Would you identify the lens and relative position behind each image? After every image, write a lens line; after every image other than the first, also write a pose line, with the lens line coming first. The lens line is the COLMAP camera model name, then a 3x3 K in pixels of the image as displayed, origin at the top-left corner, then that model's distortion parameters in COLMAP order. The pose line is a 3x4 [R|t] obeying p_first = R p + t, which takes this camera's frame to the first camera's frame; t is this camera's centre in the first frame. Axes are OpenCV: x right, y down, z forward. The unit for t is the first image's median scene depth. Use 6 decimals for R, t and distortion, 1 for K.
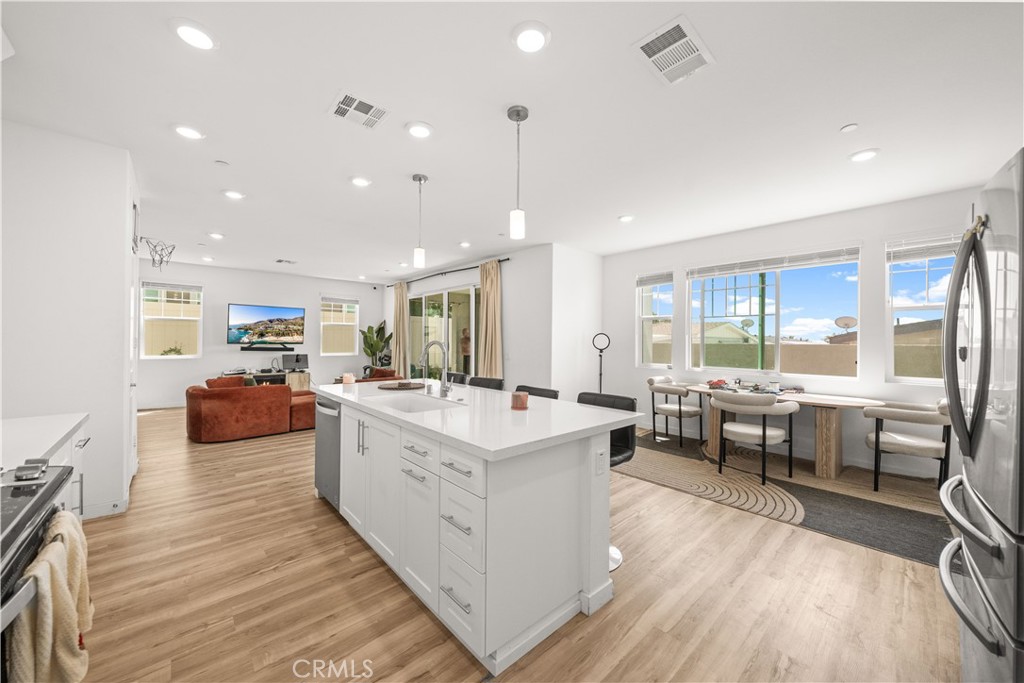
lens RADIAL K [[368.9, 0, 516.6], [0, 368.9, 347.6], [0, 0, 1]] dist [-0.010396, -0.000133]
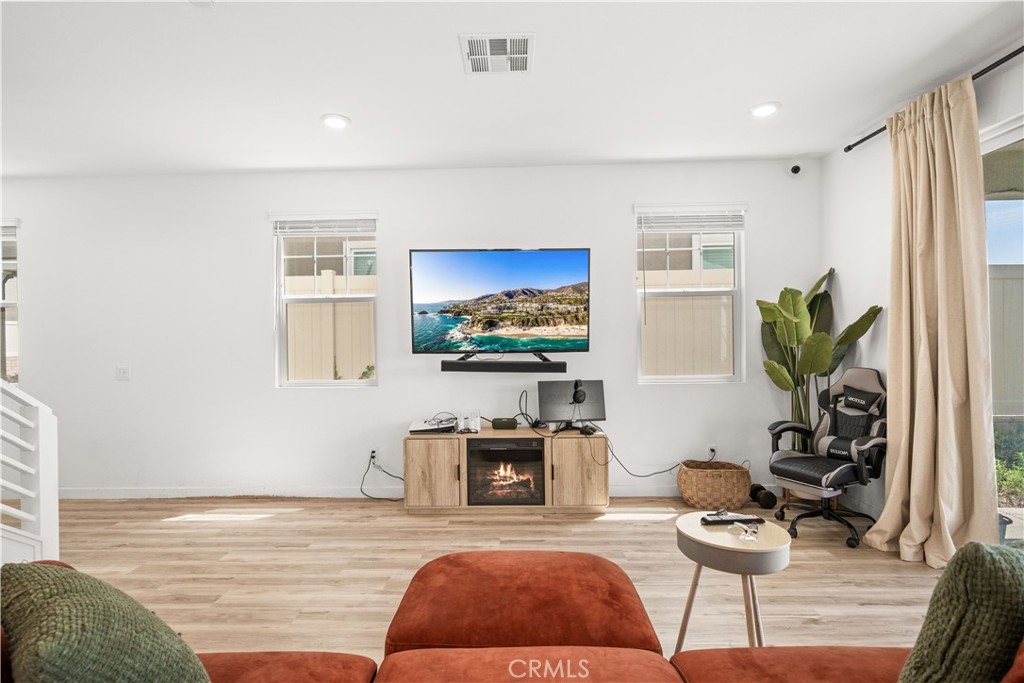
lens RADIAL K [[489.5, 0, 515.8], [0, 489.5, 340.4], [0, 0, 1]] dist [-0.015166, -0.000386]
pose [[0.729955, -0.020712, -0.683182, -0.343108], [0.003251, 0.999635, -0.026832, -0.007982], [0.683488, 0.017365, 0.729755, 0.663739]]
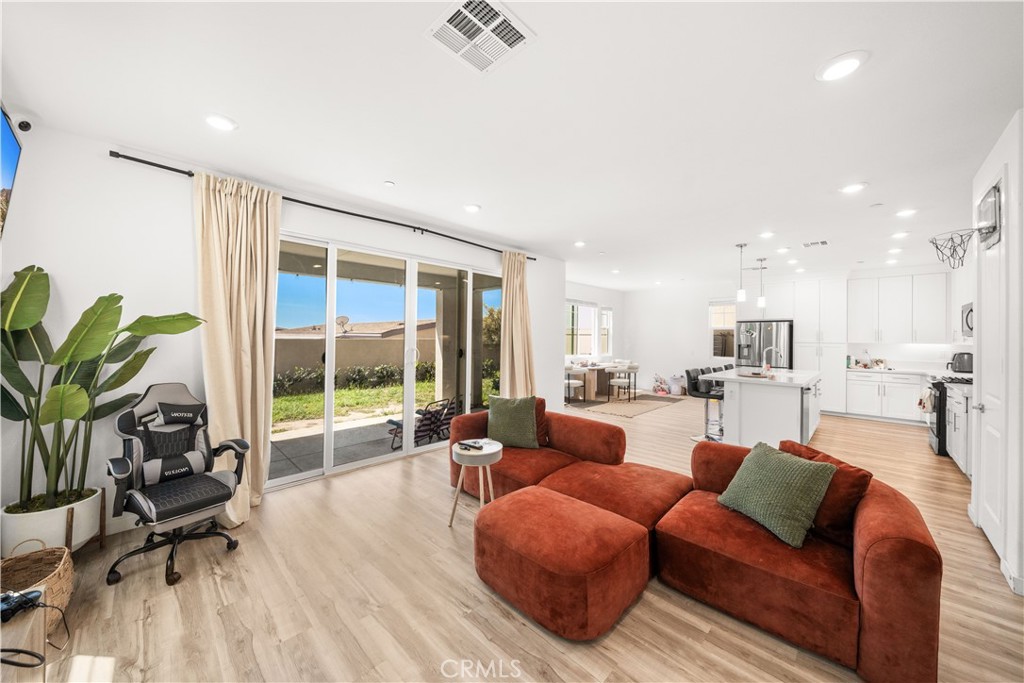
lens RADIAL K [[357.7, 0, 498.7], [0, 357.7, 336.8], [0, 0, 1]] dist [-0.005290, -0.001065]
pose [[-0.021179, -0.008908, 0.999736, -0.824815], [0.009960, 0.999909, 0.009121, -0.039792], [-0.999726, 0.010150, -0.021088, 0.958054]]
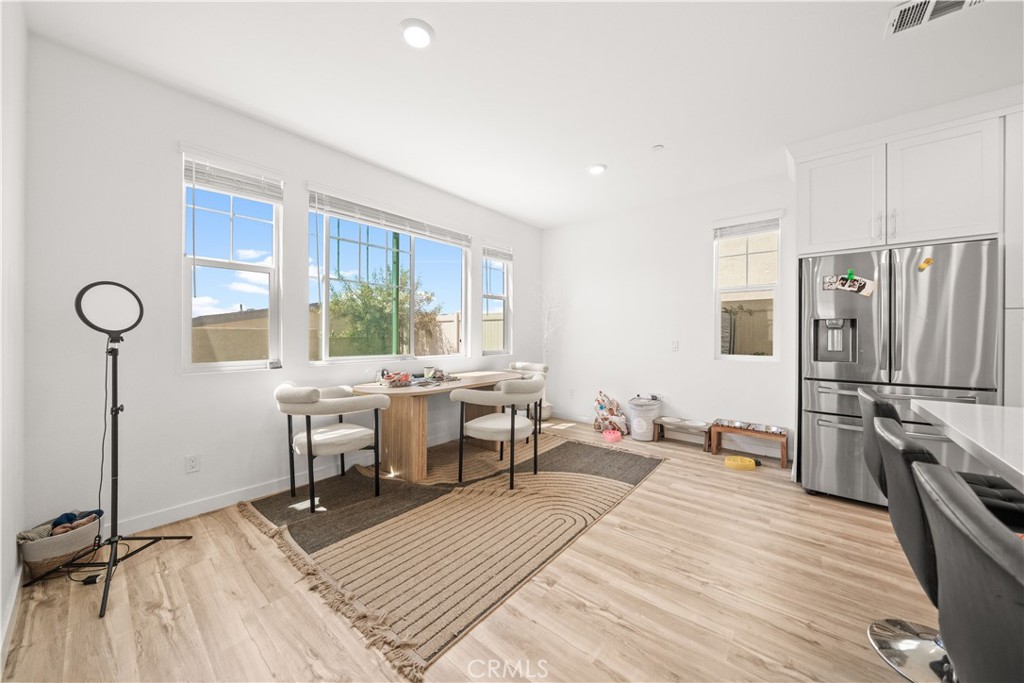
lens RADIAL K [[357.7, 0, 505.2], [0, 357.7, 336.0], [0, 0, 1]] dist [-0.005290, -0.001065]
pose [[-0.111431, -0.012553, 0.993693, -0.089203], [0.015830, 0.999771, 0.014405, 0.007609], [-0.993646, 0.017335, -0.111207, 0.568609]]
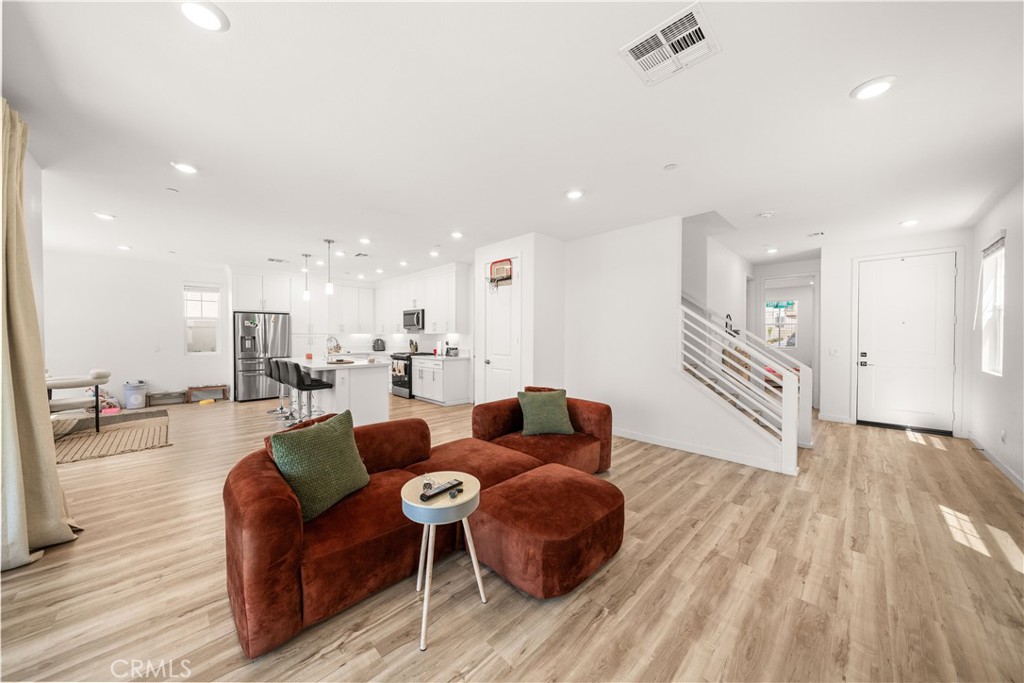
lens RADIAL K [[357.7, 0, 508.7], [0, 357.7, 338.3], [0, 0, 1]] dist [-0.005290, -0.001065]
pose [[-0.999805, -0.008978, -0.017569, -0.487725], [-0.009483, 0.999539, 0.028849, -0.030133], [0.017302, 0.029010, -0.999429, 1.218425]]
